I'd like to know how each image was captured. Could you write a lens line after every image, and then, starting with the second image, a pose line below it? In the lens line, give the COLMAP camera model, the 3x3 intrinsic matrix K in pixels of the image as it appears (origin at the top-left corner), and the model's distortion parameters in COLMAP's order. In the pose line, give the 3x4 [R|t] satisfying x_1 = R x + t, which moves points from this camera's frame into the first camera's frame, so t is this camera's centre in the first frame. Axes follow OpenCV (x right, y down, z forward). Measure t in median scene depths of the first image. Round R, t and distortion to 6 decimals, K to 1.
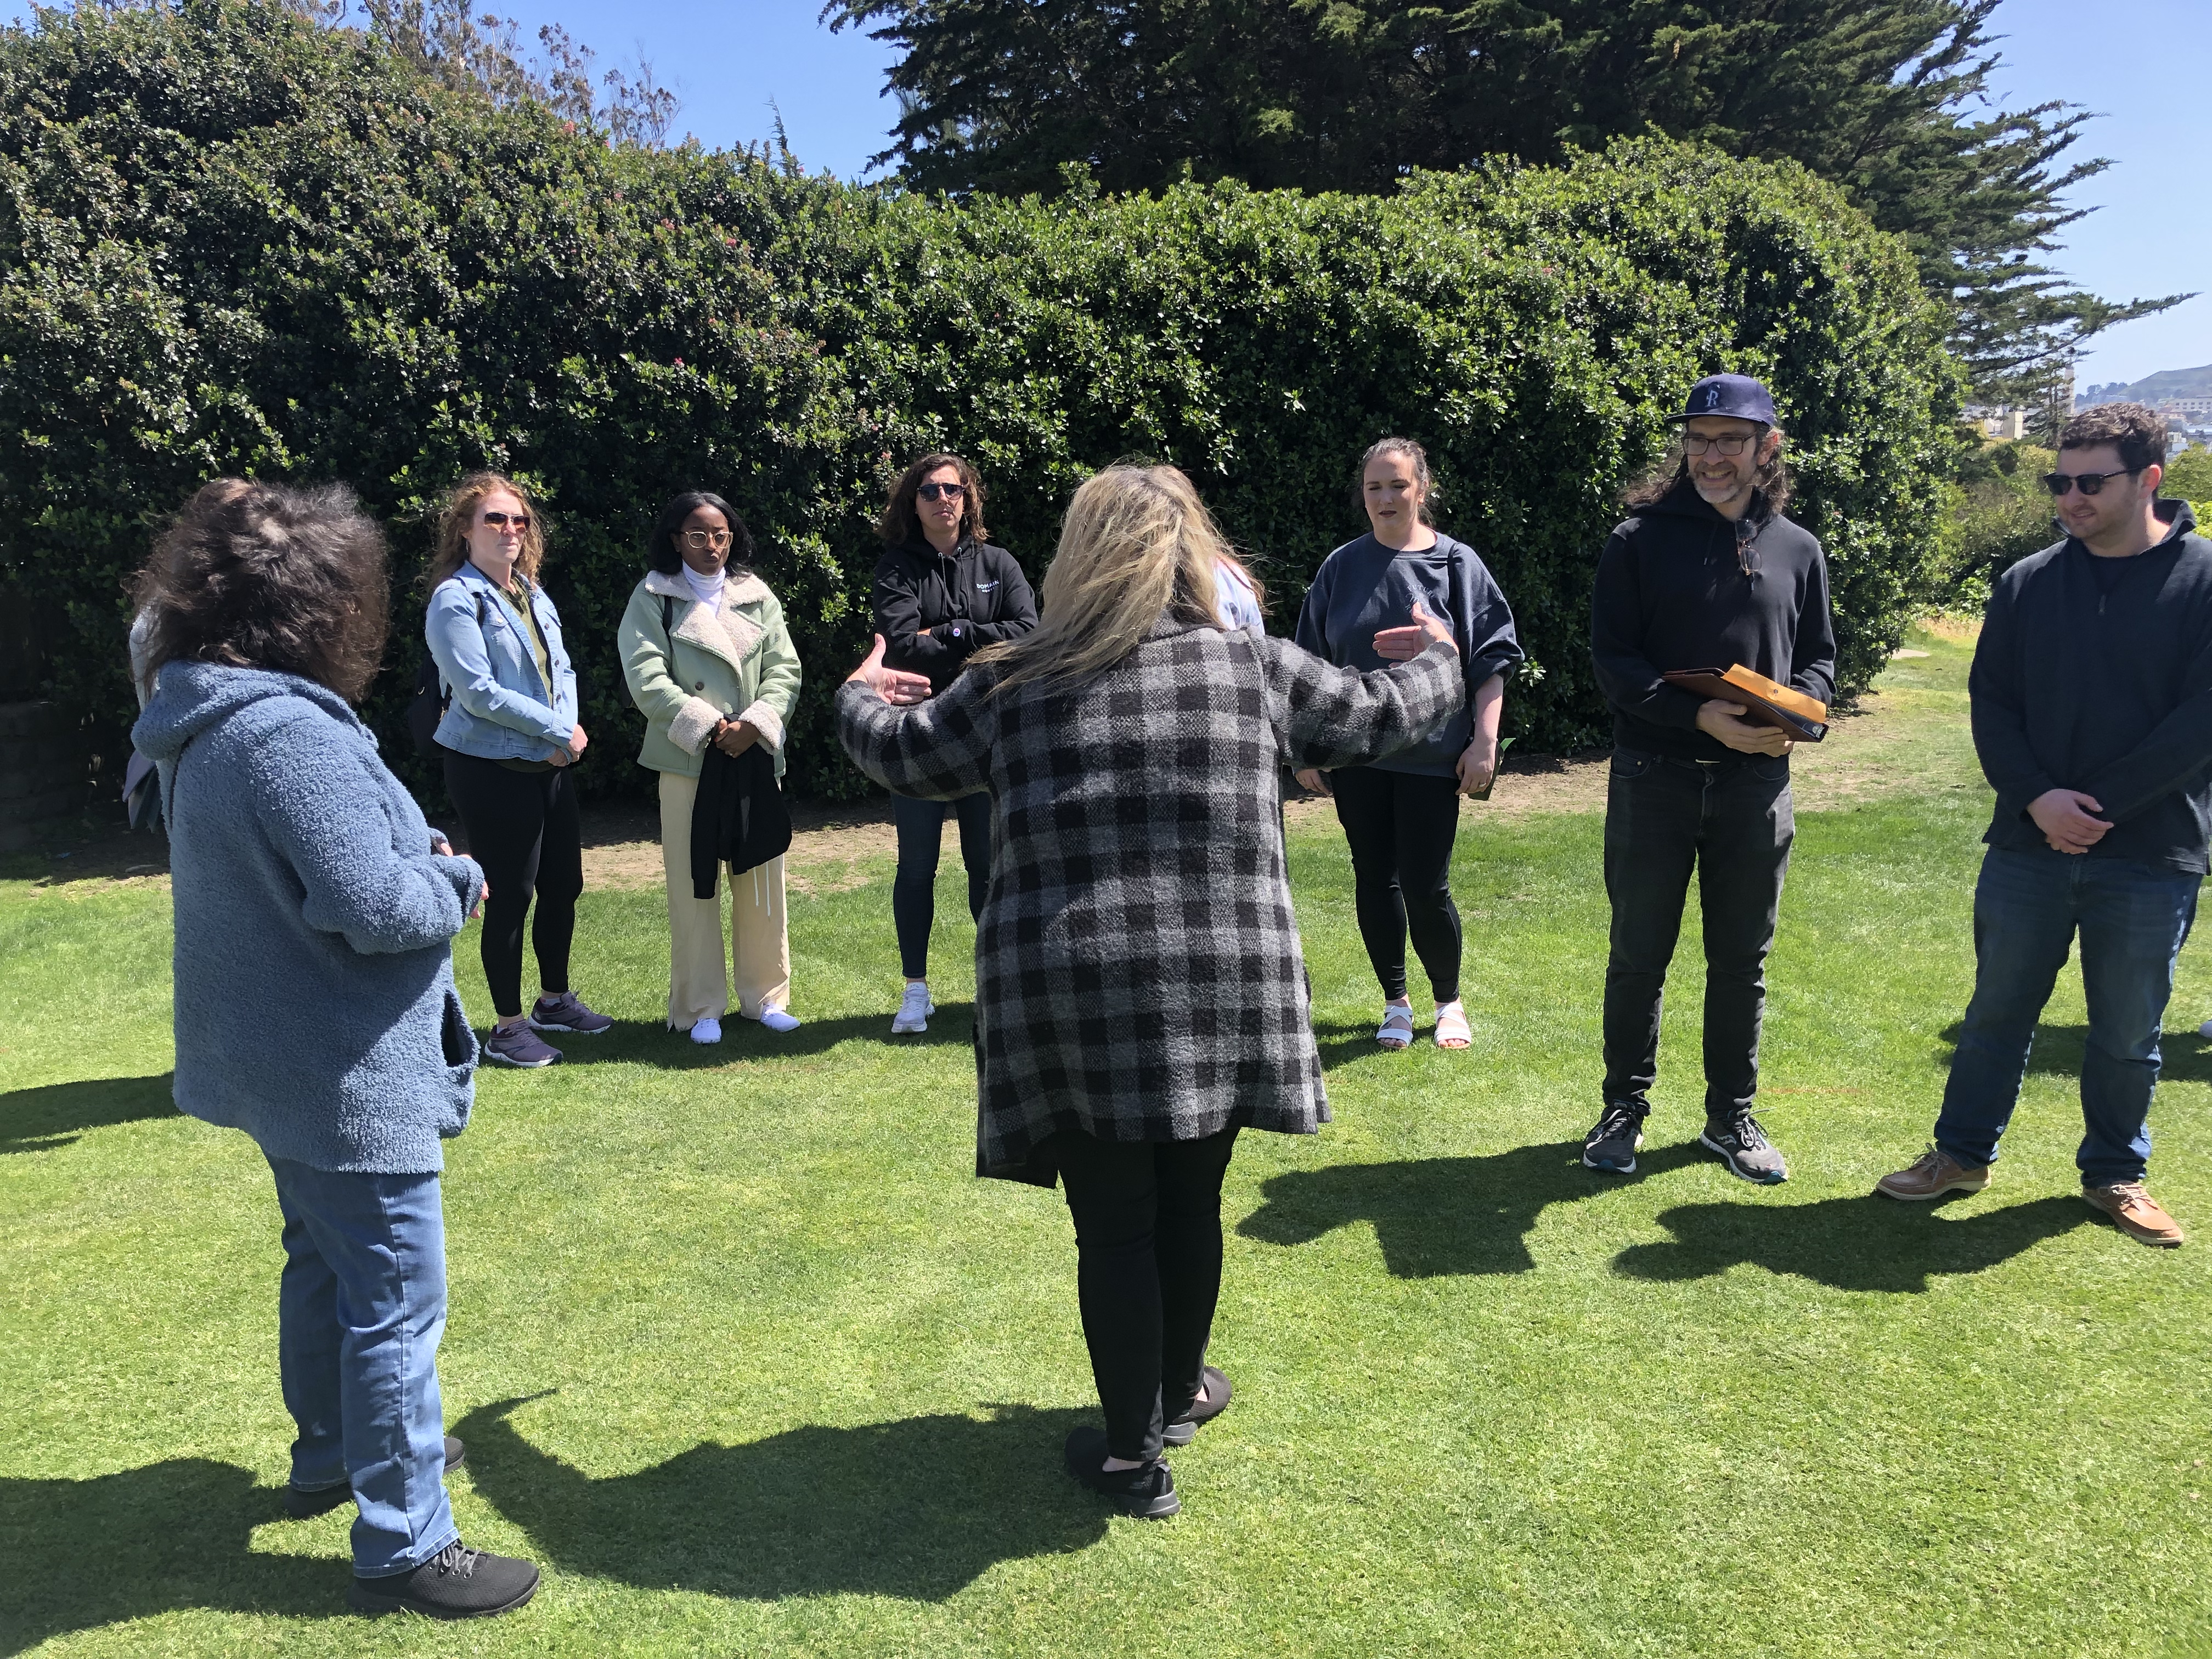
lens RADIAL K [[1770.3, 0, 1106.0], [0, 1770.3, 829.5], [0, 0, 1]] dist [0.051133, -0.071227]
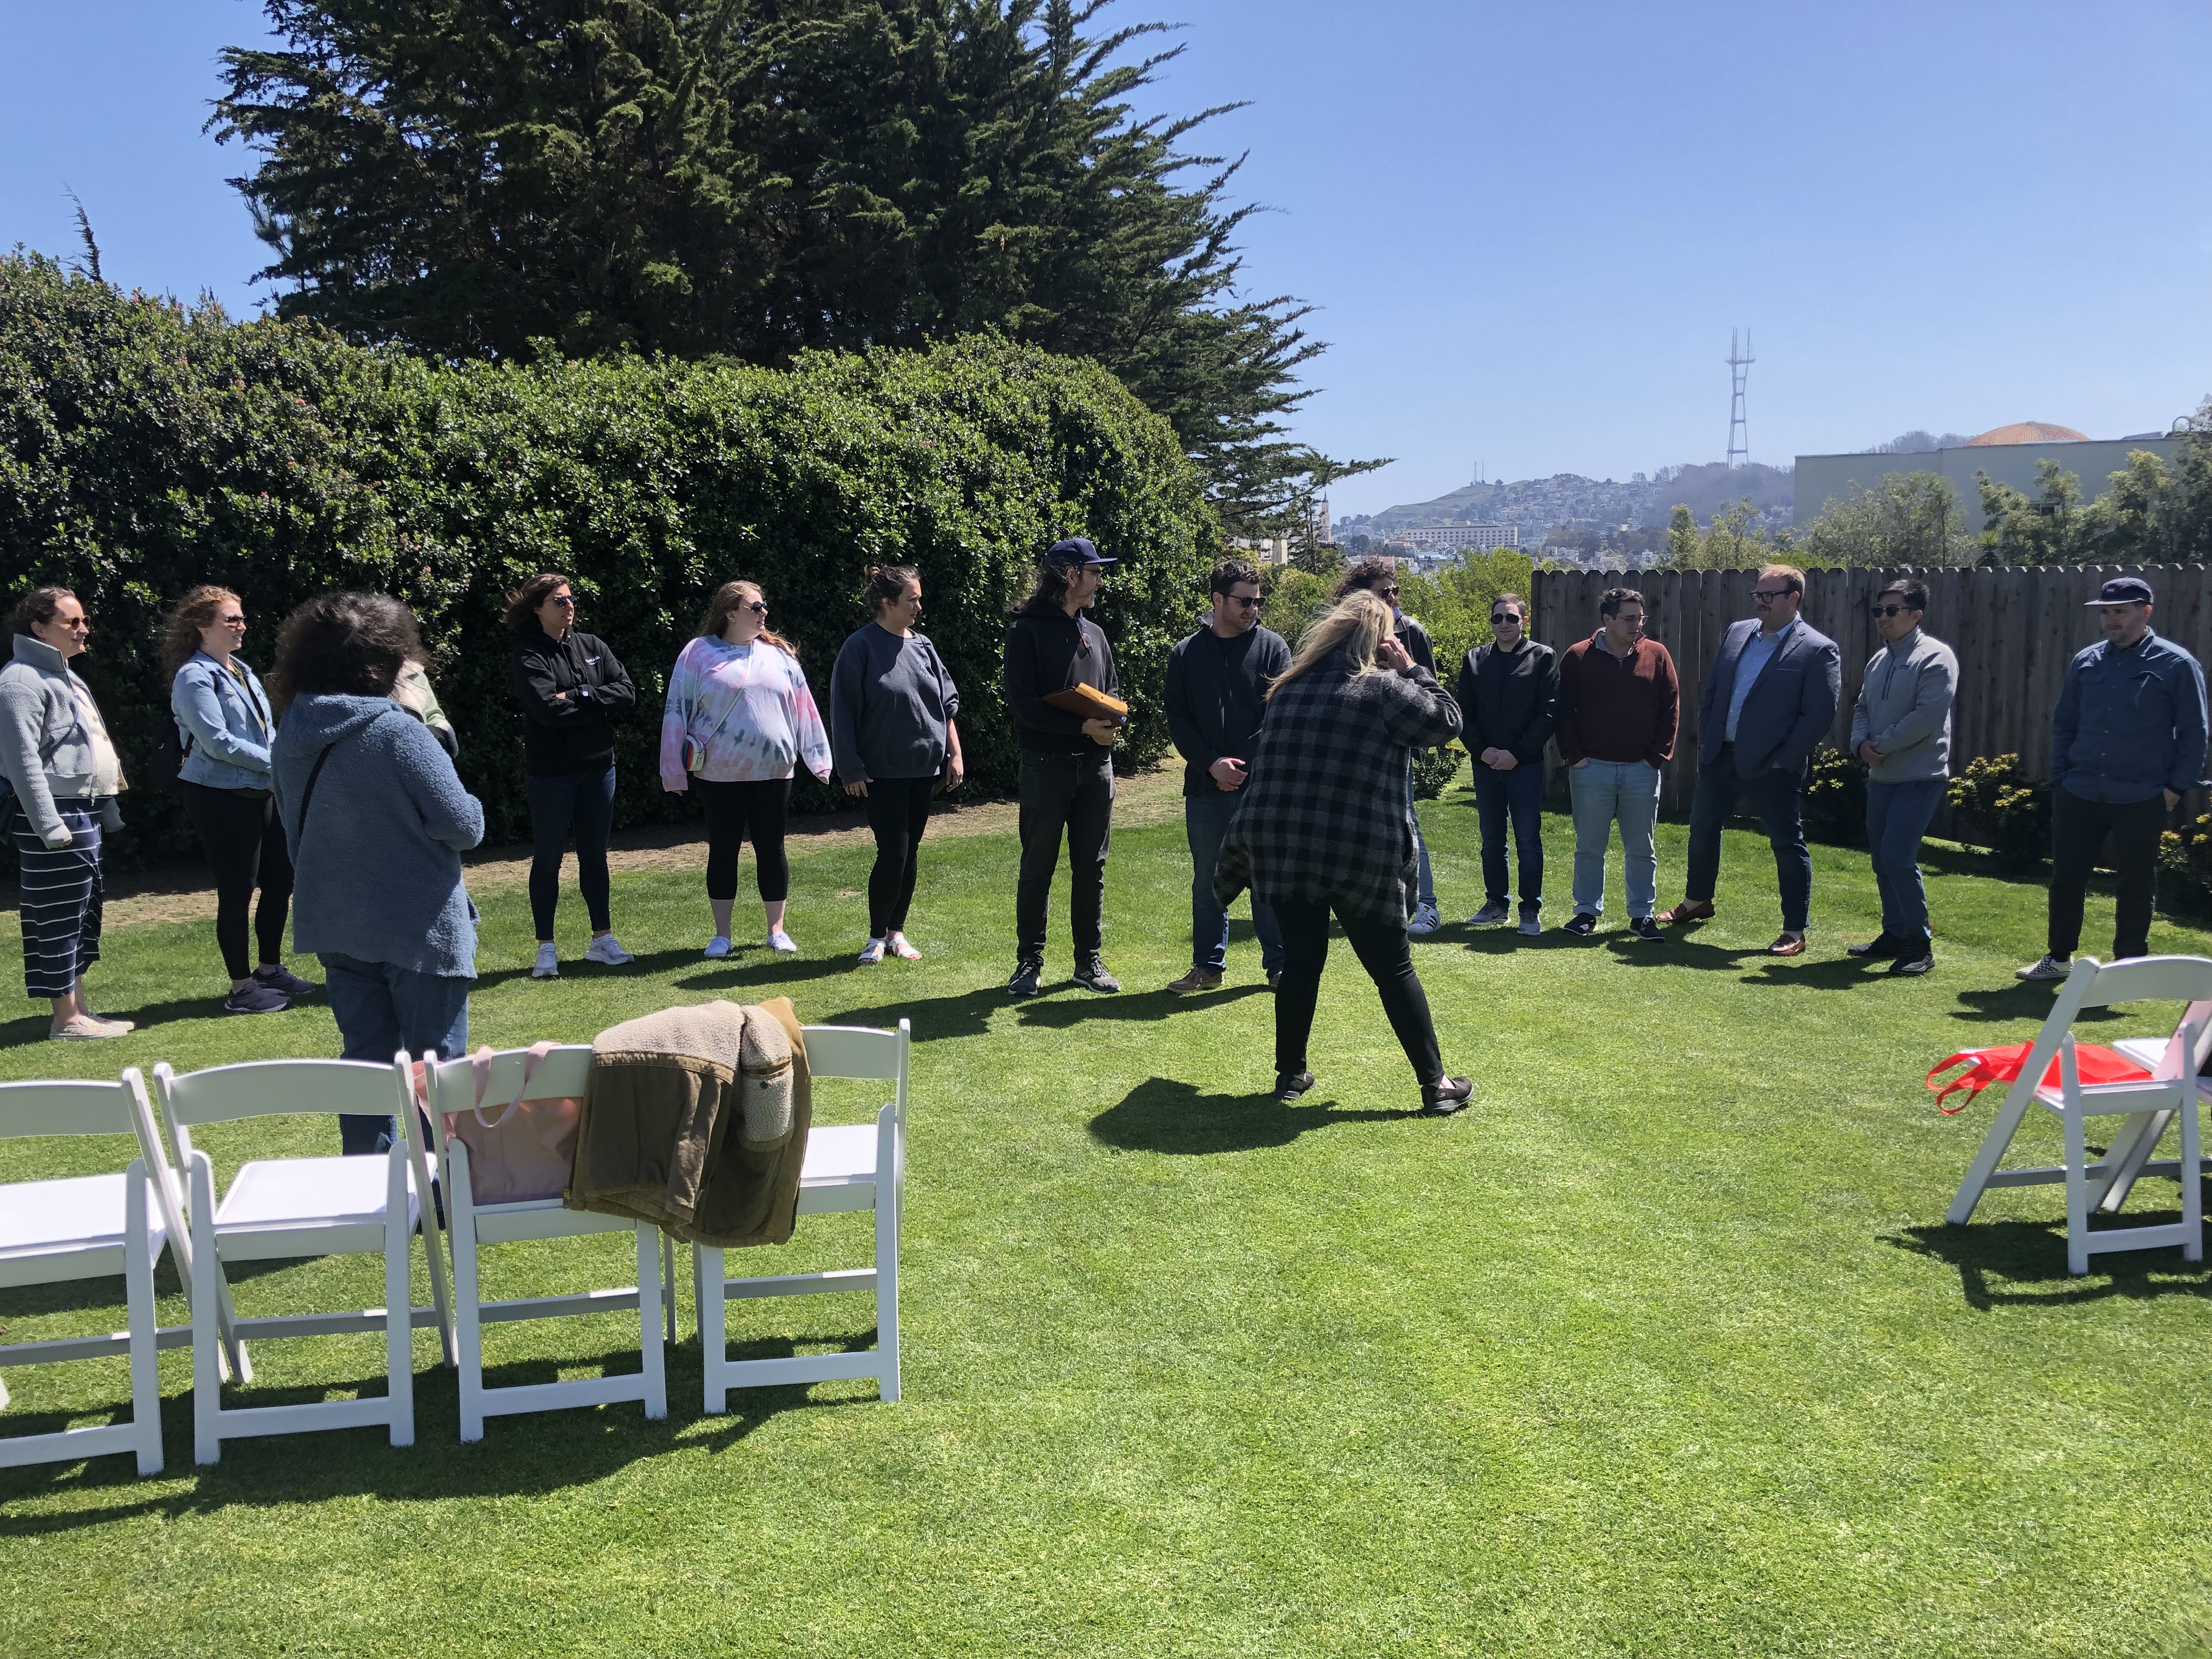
lens RADIAL K [[1795.9, 0, 1064.5], [0, 1795.9, 835.9], [0, 0, 1]] dist [0.005757, 0.008684]
pose [[0.943701, -0.036065, 0.328829, -0.118829], [0.055311, 0.997248, -0.049362, 0.061738], [-0.326144, 0.064771, 0.943099, -0.319891]]
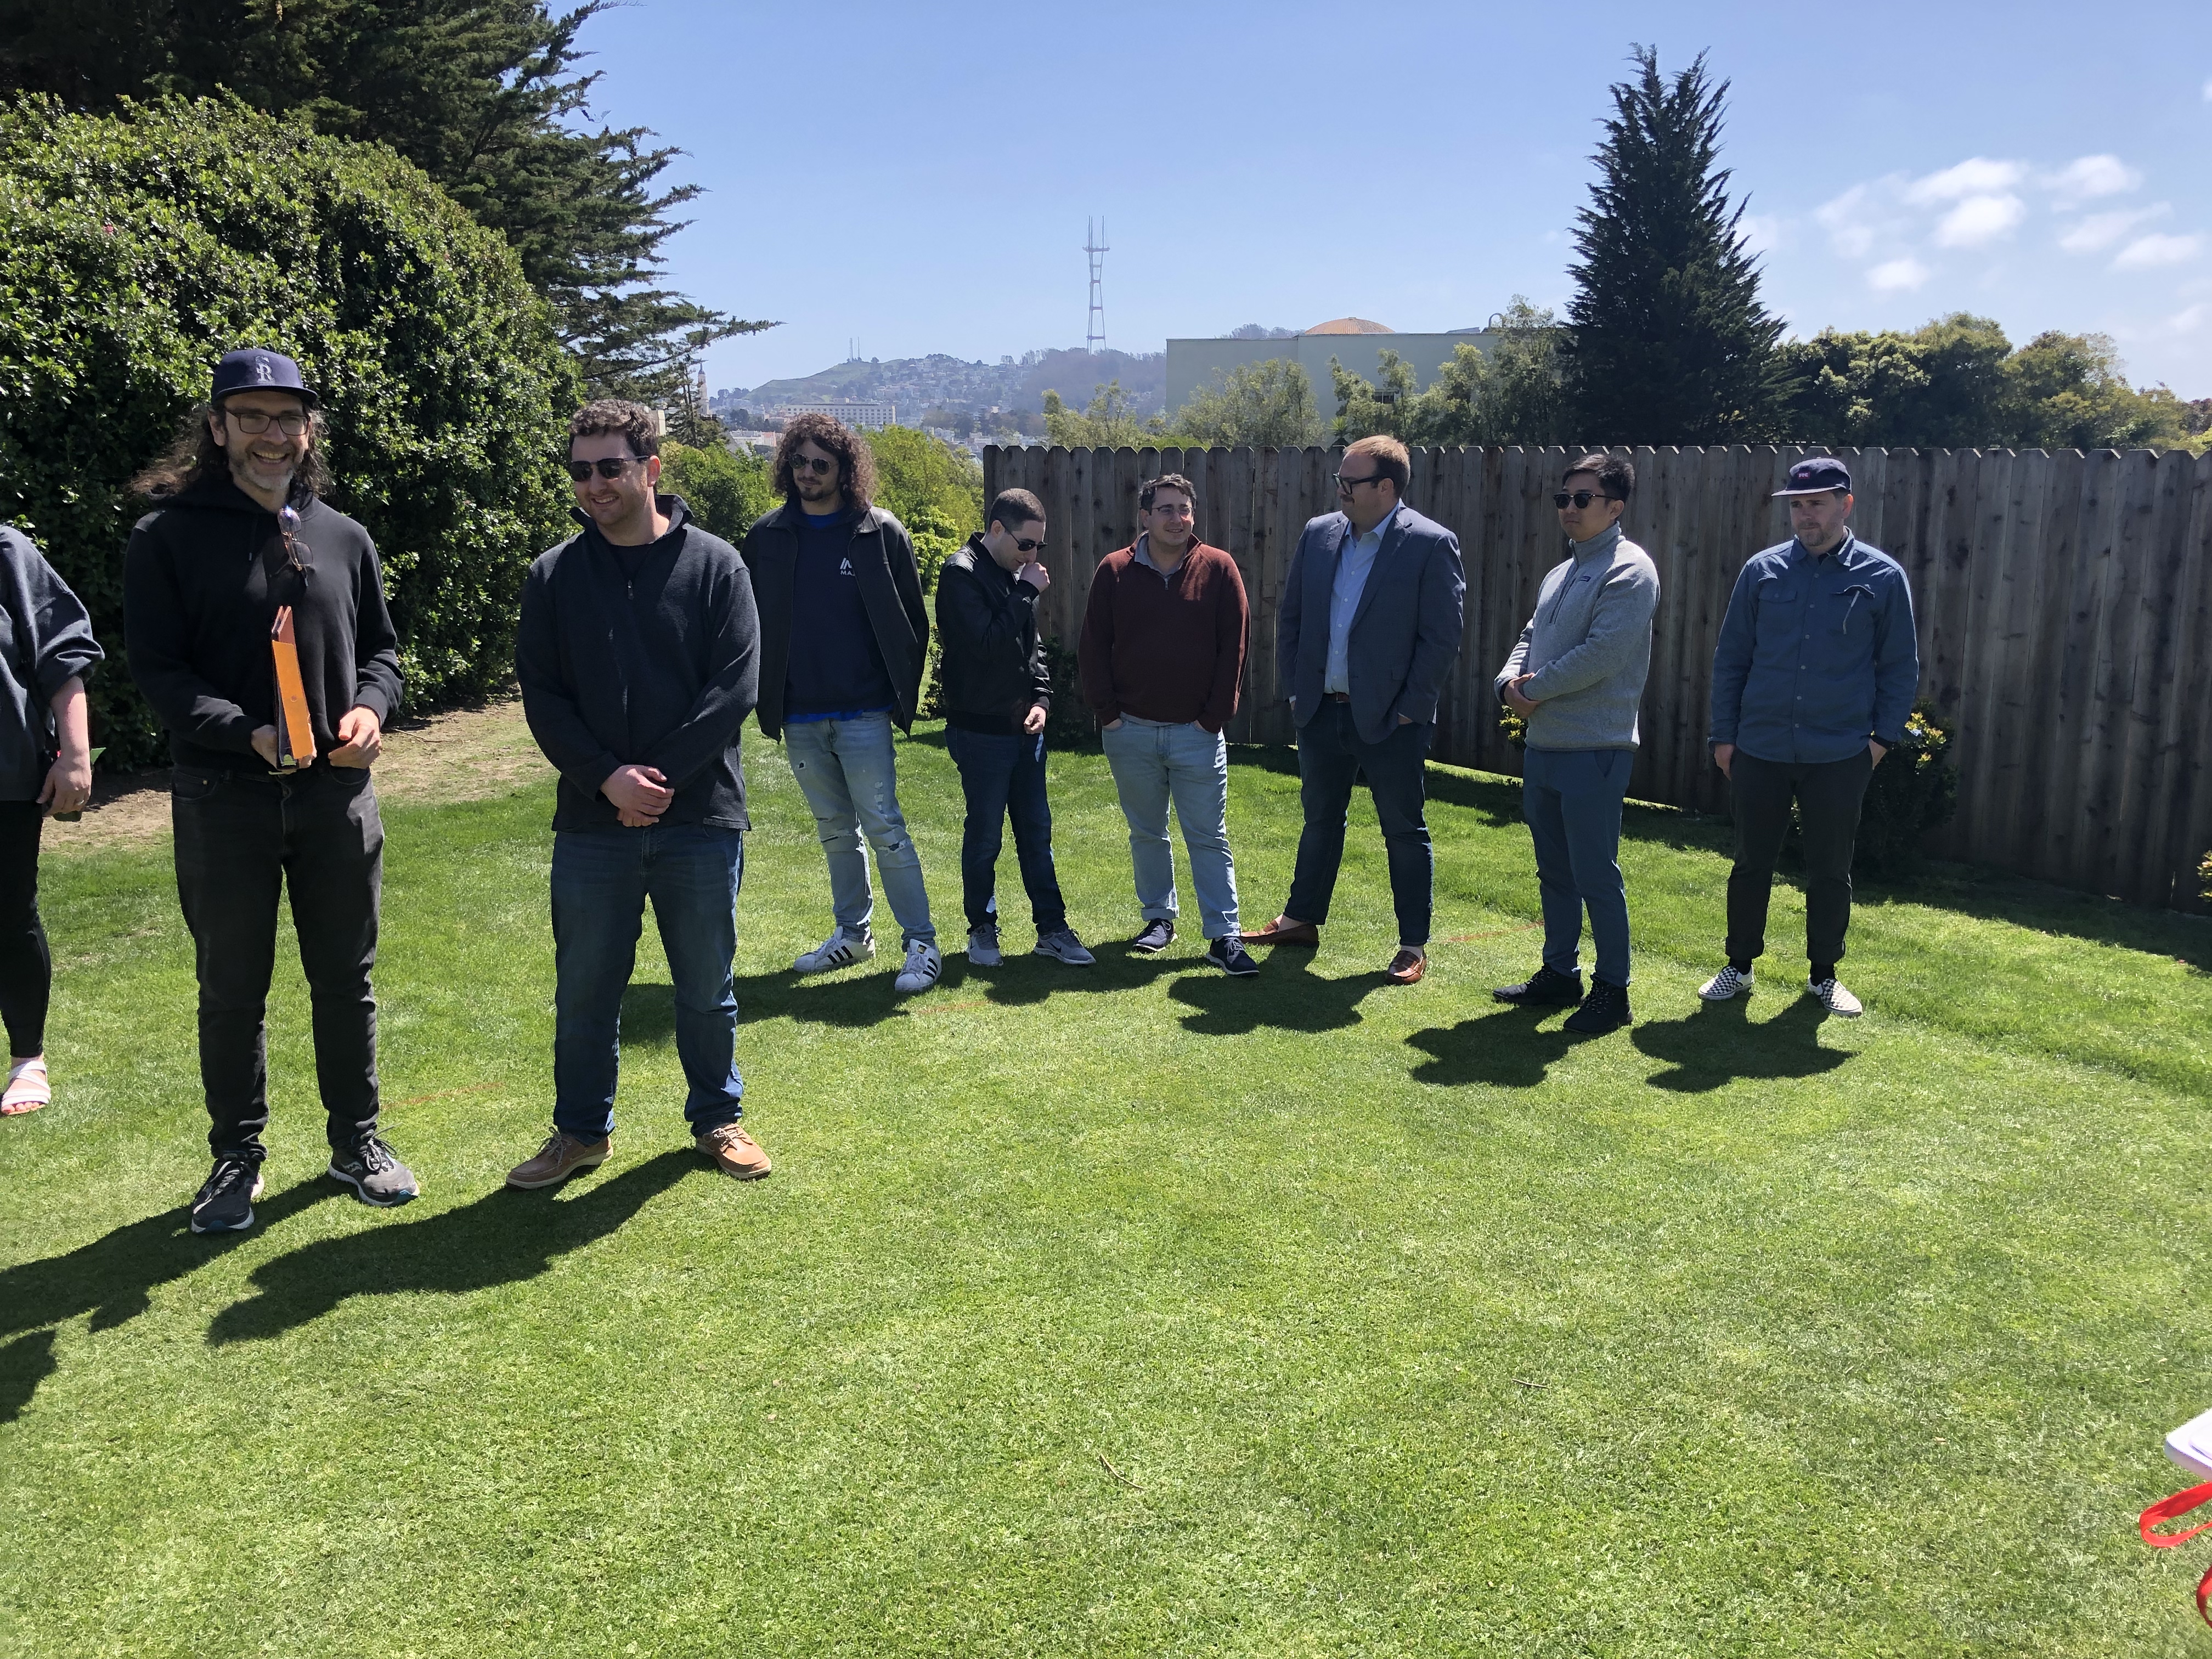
lens RADIAL K [[1758.8, 0, 1084.5], [0, 1758.8, 838.2], [0, 0, 1]] dist [0.041322, -0.090106]
pose [[0.772581, -0.112583, 0.624855, 0.041617], [0.104561, 0.993277, 0.049682, -0.002324], [-0.626247, 0.026953, 0.779158, 0.012931]]
